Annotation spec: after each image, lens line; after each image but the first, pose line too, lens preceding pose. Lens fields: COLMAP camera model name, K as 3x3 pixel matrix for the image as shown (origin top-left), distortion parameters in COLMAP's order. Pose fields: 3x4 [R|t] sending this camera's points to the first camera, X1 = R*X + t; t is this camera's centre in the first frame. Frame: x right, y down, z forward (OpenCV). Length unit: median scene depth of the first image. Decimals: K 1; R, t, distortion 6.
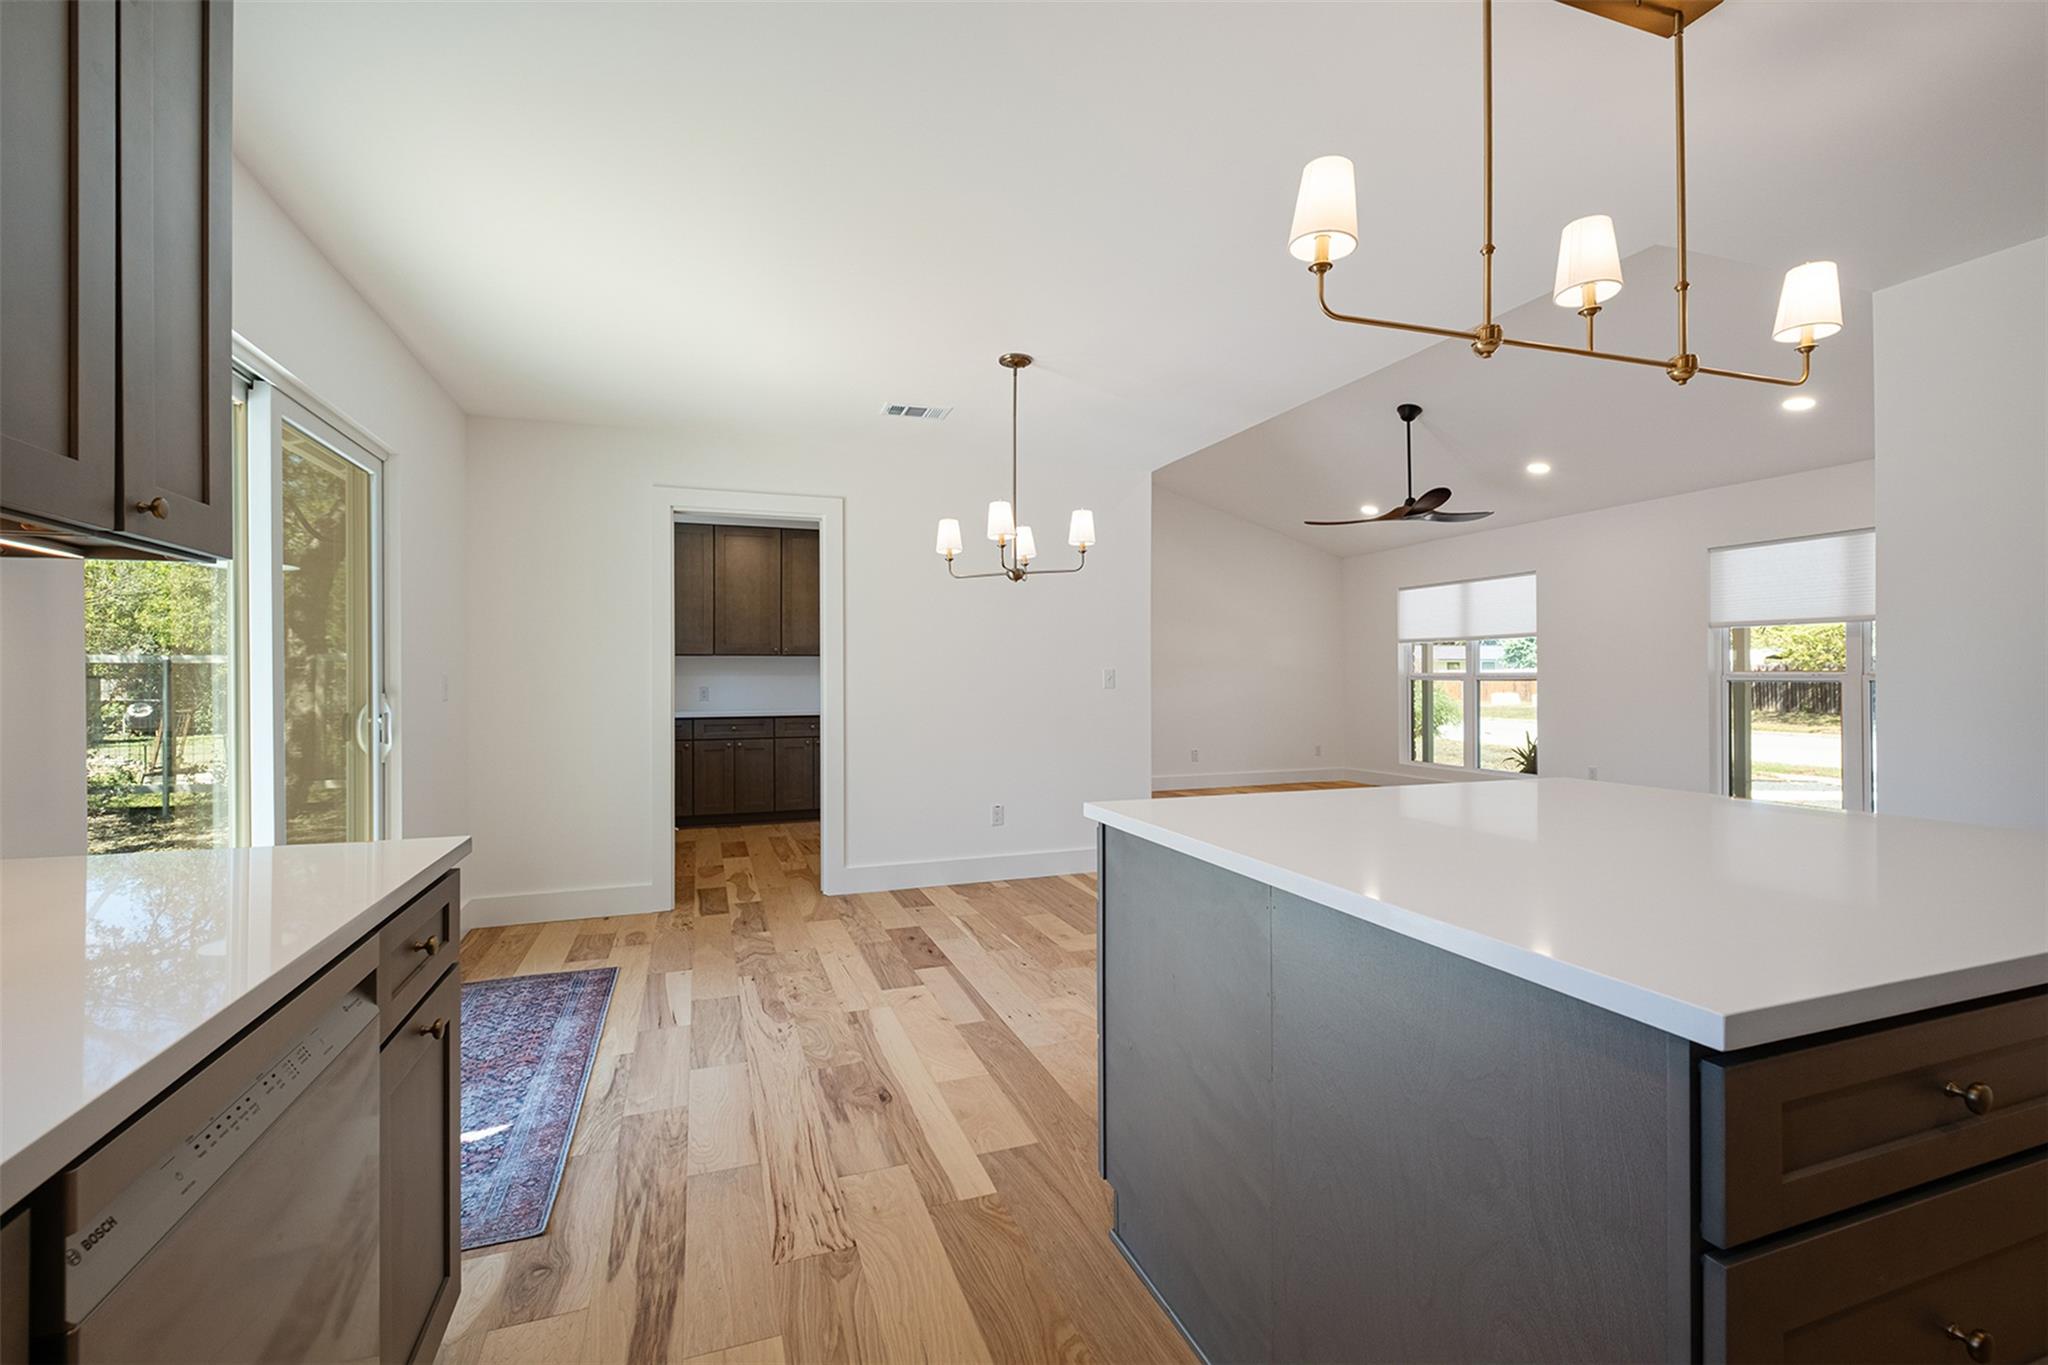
lens RADIAL K [[888.4, 0, 1017.0], [0, 888.4, 671.8], [0, 0, 1]] dist [-0.002544, -0.001090]
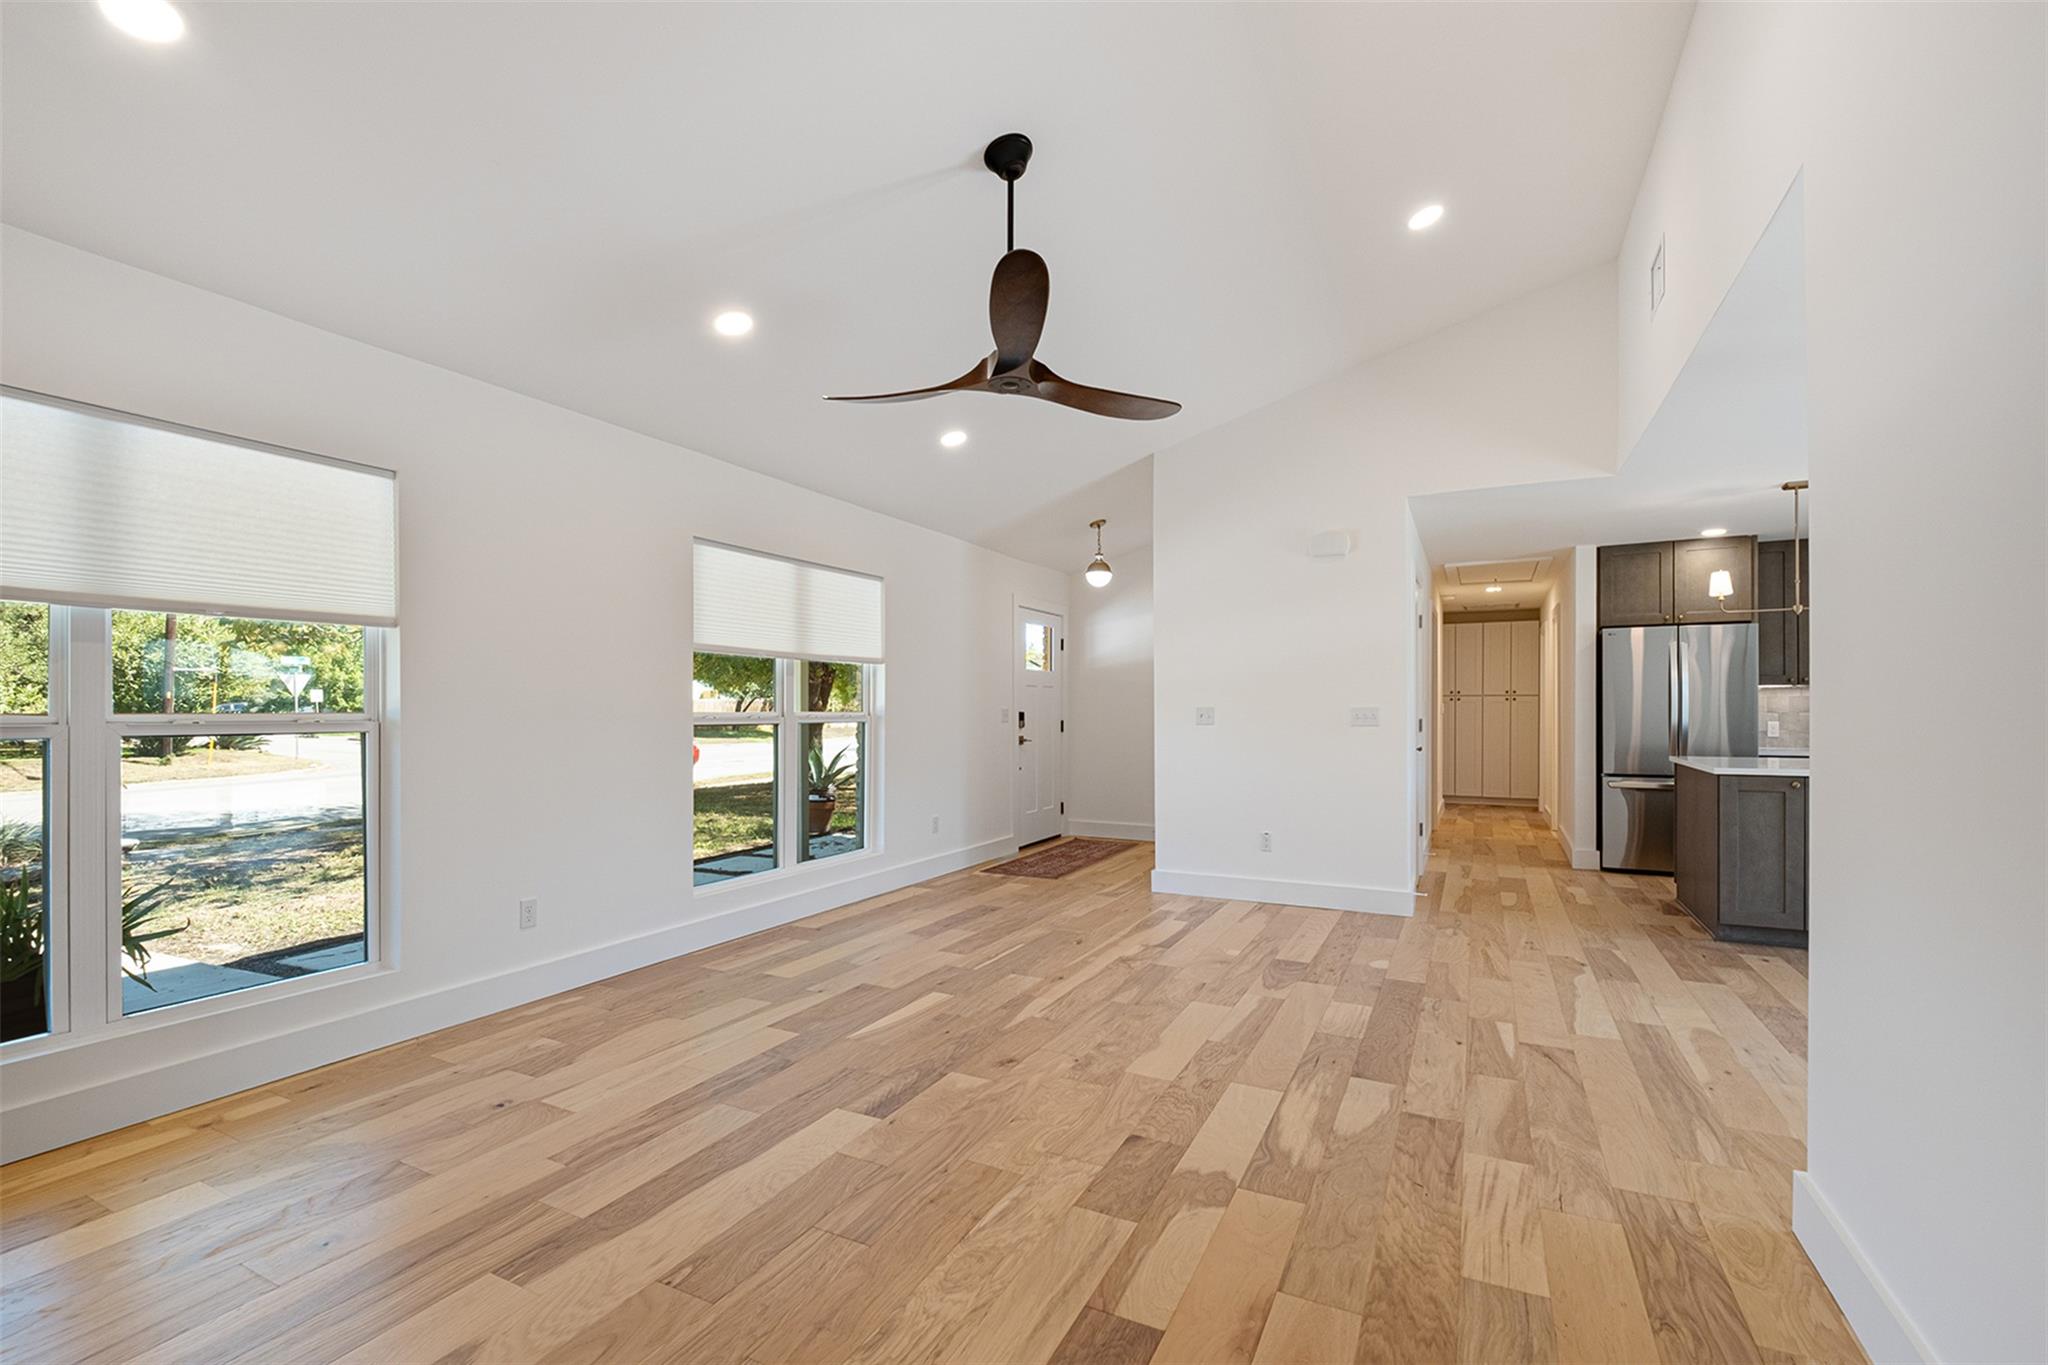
lens RADIAL K [[905.8, 0, 1011.9], [0, 905.8, 717.8], [0, 0, 1]] dist [0.002467, -0.000544]
pose [[-0.682697, 0.001396, 0.730700, 0.111803], [0.001878, 0.999998, -0.000156, 0.004465], [-0.730699, 0.001266, -0.682699, 1.660966]]
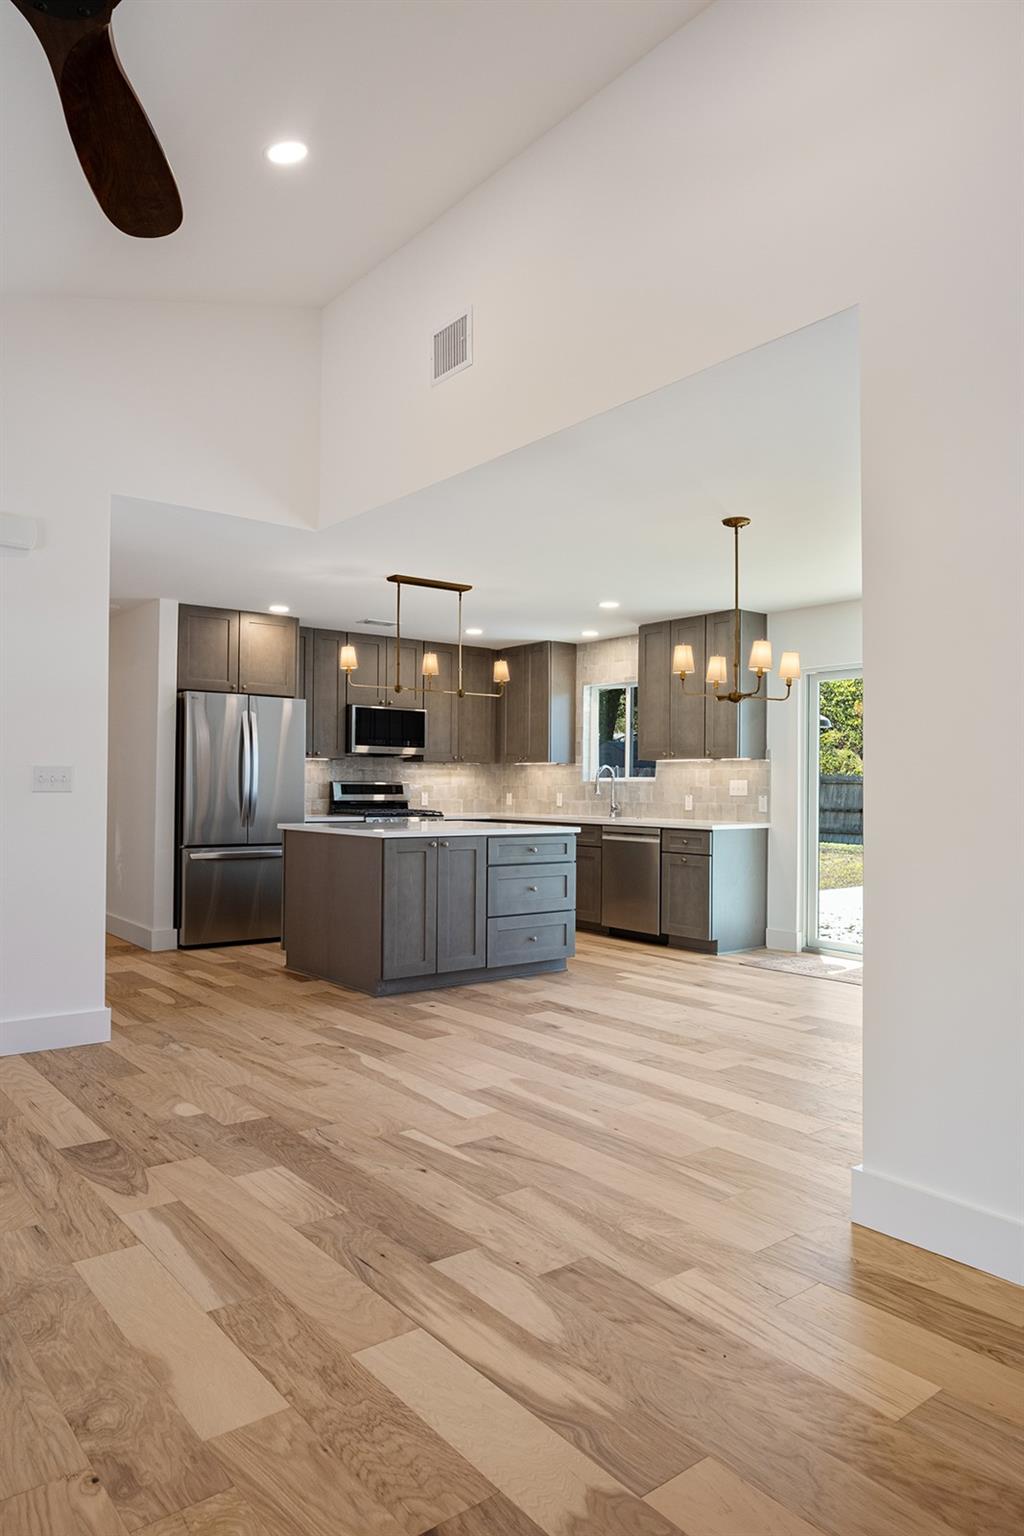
lens RADIAL K [[996.7, 0, 505.8], [0, 996.7, 773.8], [0, 0, 1]] dist [0.001297, 0.002093]
pose [[-0.948279, -0.007652, -0.317345, 0.518635], [-0.001610, 0.999813, -0.019296, 0.015309], [0.317434, -0.017788, -0.948114, 1.558989]]
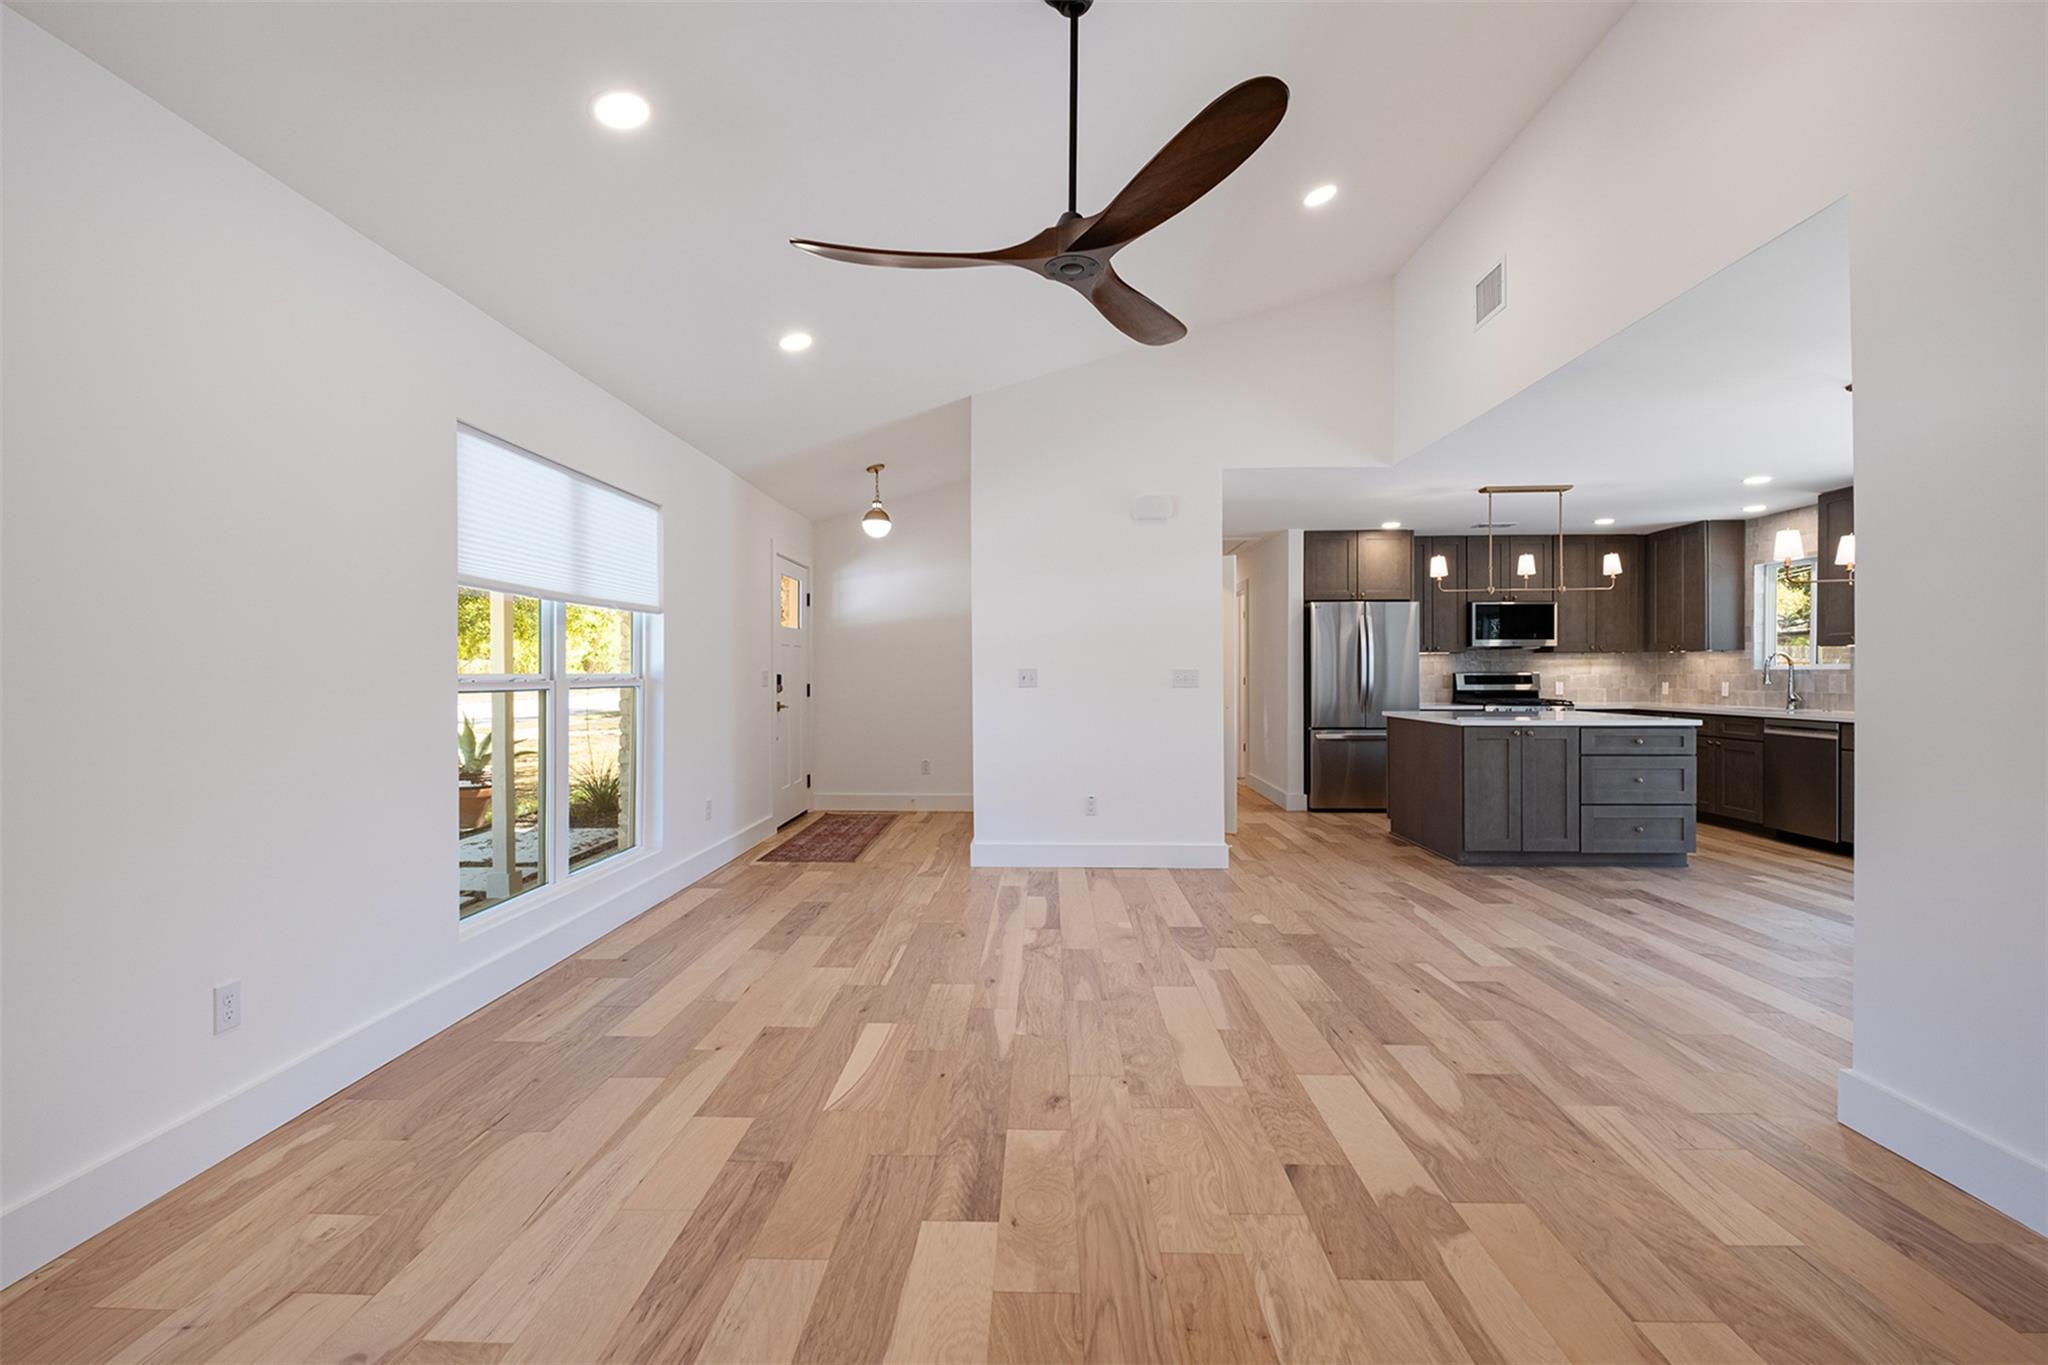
lens RADIAL K [[894.2, 0, 1023.0], [0, 894.2, 678.9], [0, 0, 1]] dist [0.007347, -0.008637]
pose [[-0.931802, 0.005639, 0.362924, 0.404025], [0.005416, 0.999984, -0.001634, 0.005404], [-0.362928, 0.000443, -0.931817, 1.711890]]
